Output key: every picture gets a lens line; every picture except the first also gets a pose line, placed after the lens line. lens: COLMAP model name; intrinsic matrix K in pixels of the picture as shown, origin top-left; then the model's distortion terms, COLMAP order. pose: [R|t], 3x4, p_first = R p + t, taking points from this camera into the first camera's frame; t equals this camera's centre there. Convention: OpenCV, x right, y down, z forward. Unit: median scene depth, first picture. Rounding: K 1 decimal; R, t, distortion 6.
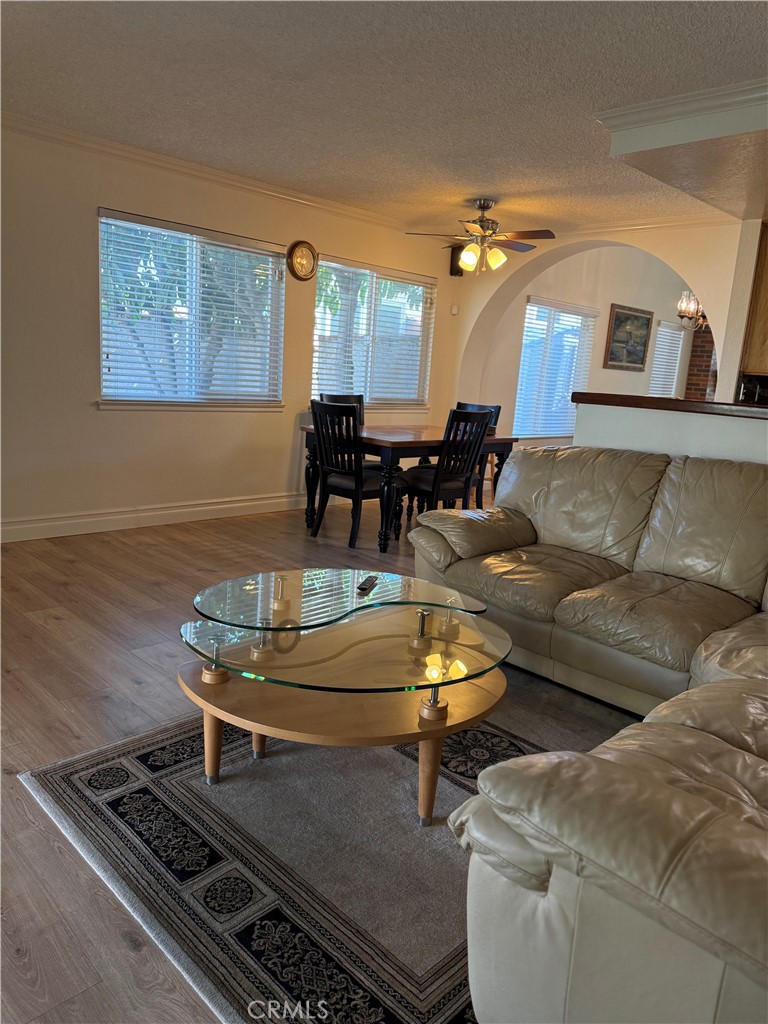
lens RADIAL K [[717.3, 0, 384.5], [0, 717.3, 507.9], [0, 0, 1]] dist [0.076180, -0.087115]
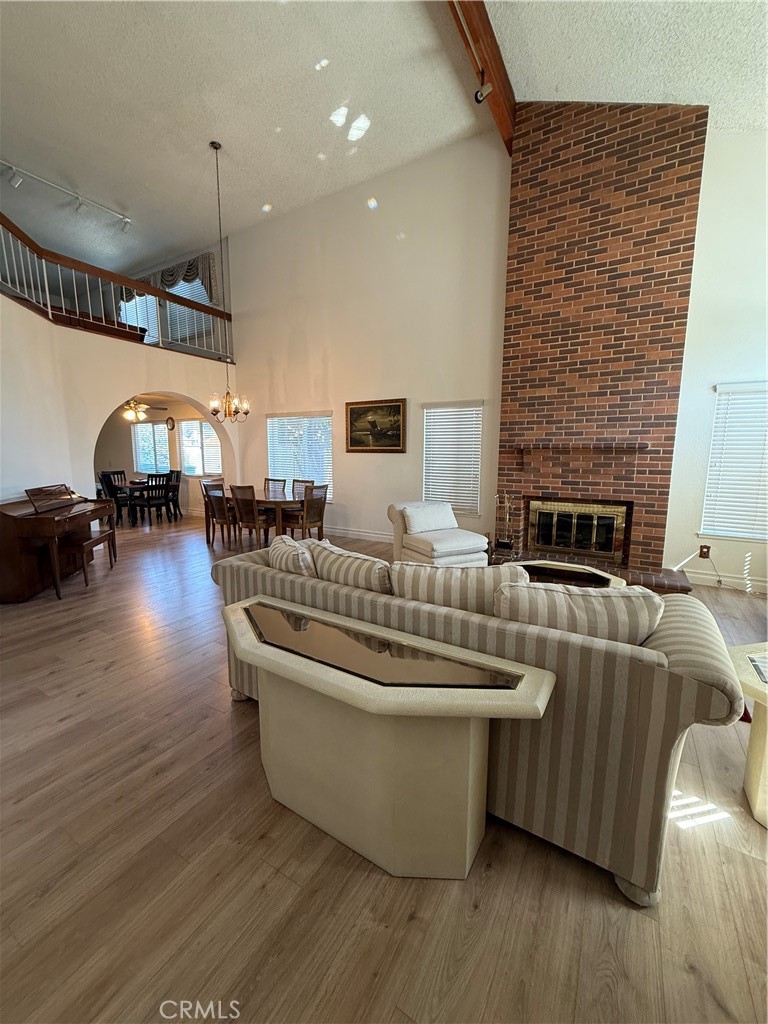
lens RADIAL K [[406.1, 0, 386.1], [0, 406.1, 516.7], [0, 0, 1]] dist [-0.004363, -0.000363]
pose [[0.221195, 0.082792, -0.971709, 0.865053], [-0.191403, 0.980697, 0.039988, -0.102863], [0.956262, 0.177143, 0.232772, 0.770238]]
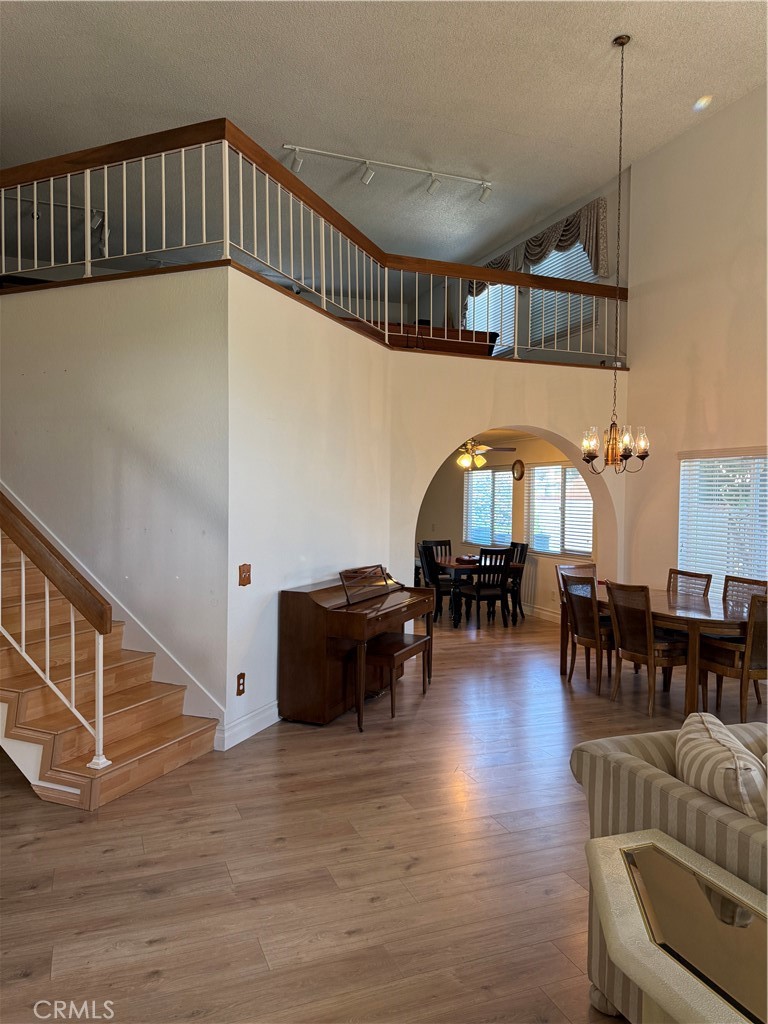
lens RADIAL K [[717.3, 0, 375.9], [0, 717.3, 522.8], [0, 0, 1]] dist [0.076180, -0.087115]
pose [[-0.432035, -0.045654, -0.900701, 0.870853], [-0.222893, 0.973141, 0.057588, -0.118228], [0.873879, 0.225640, -0.430607, 0.764692]]
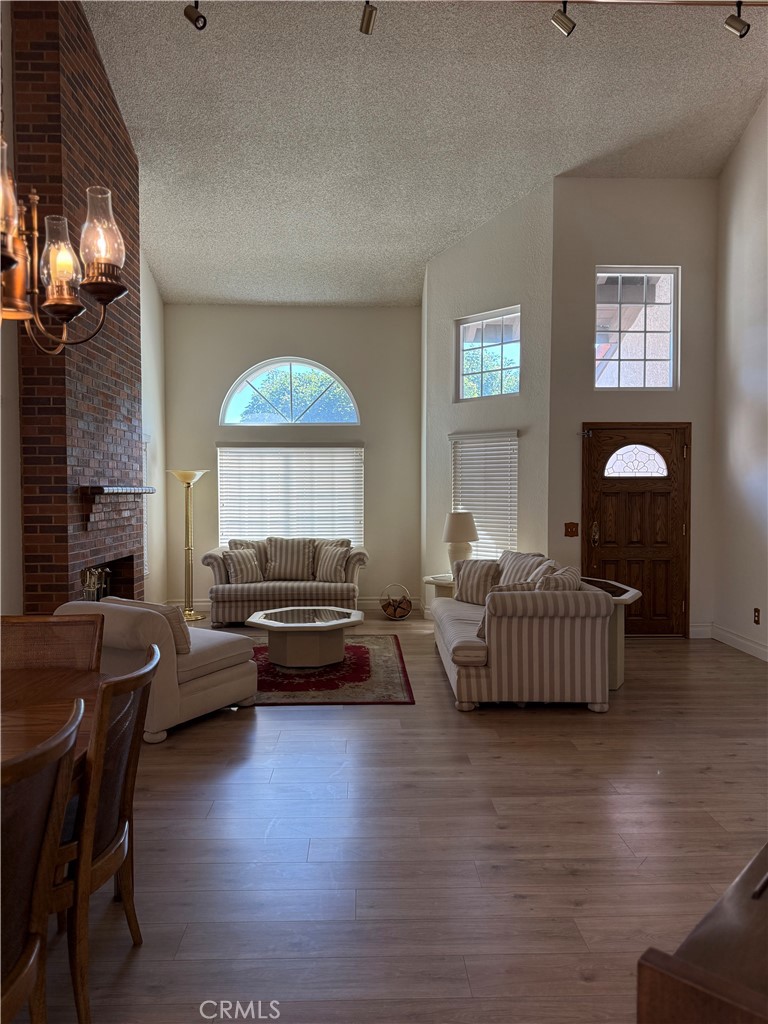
lens RADIAL K [[717.3, 0, 383.4], [0, 717.3, 509.7], [0, 0, 1]] dist [0.076180, -0.087115]
pose [[0.703673, -0.084993, 0.705422, 0.254311], [0.192382, 0.978526, -0.074007, -0.099396], [-0.683984, 0.187787, 0.704913, 0.519372]]
